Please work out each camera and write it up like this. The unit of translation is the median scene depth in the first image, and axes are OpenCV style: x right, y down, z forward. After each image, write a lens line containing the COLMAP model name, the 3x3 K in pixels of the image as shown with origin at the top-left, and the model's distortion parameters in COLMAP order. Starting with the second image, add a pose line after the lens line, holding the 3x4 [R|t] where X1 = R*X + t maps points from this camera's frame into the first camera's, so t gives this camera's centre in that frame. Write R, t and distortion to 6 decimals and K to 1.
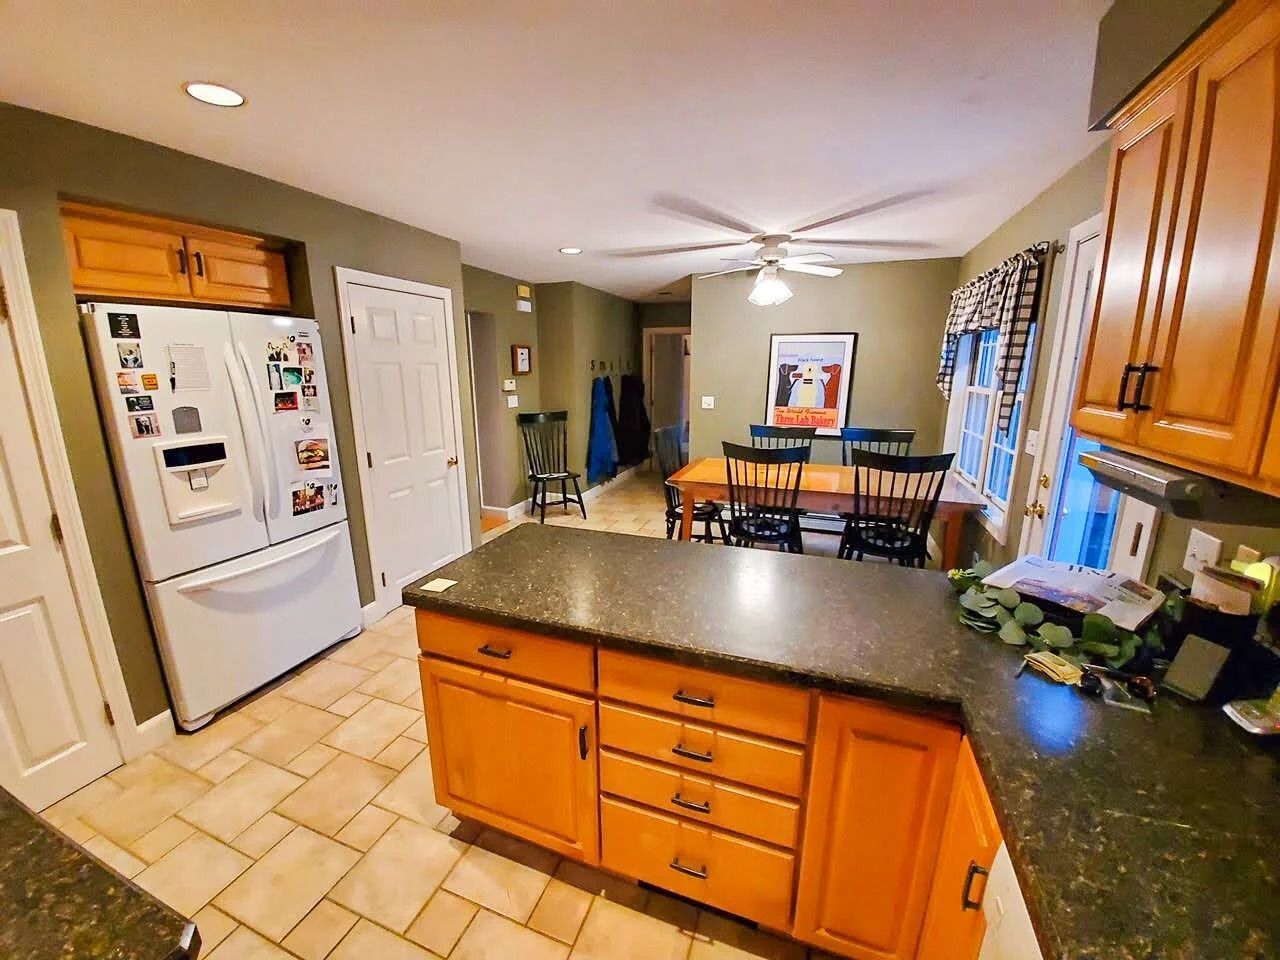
lens RADIAL K [[513.1, 0, 640.6], [0, 513.1, 473.8], [0, 0, 1]] dist [-0.011241, 0.000028]
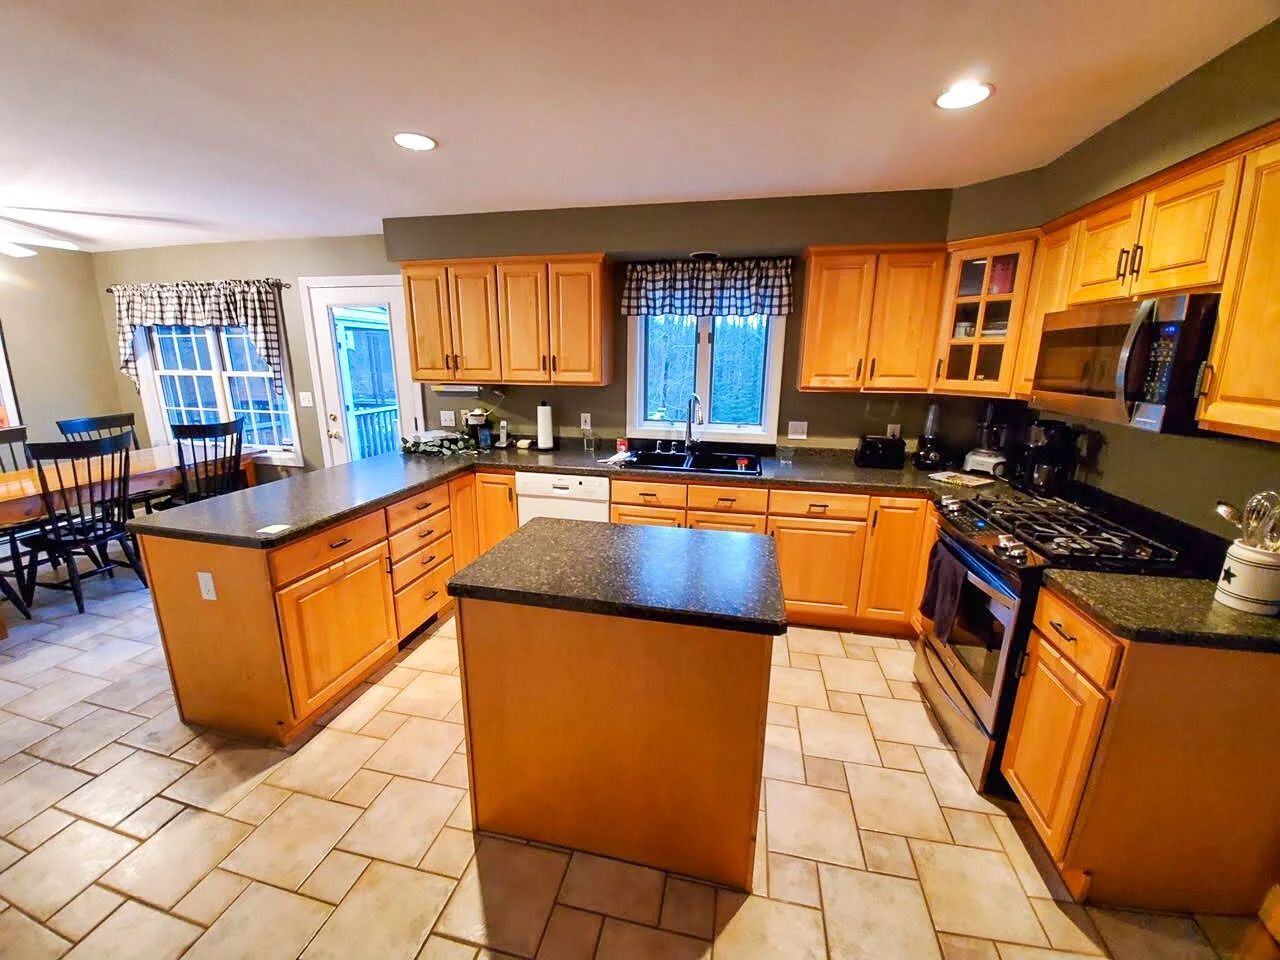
lens RADIAL K [[513.1, 0, 635.3], [0, 513.1, 478.1], [0, 0, 1]] dist [-0.011241, 0.000028]
pose [[-0.133739, -0.240012, 0.961513, -0.821496], [0.200558, 0.943598, 0.263436, -0.031077], [-0.970510, 0.228071, -0.078060, 0.097466]]
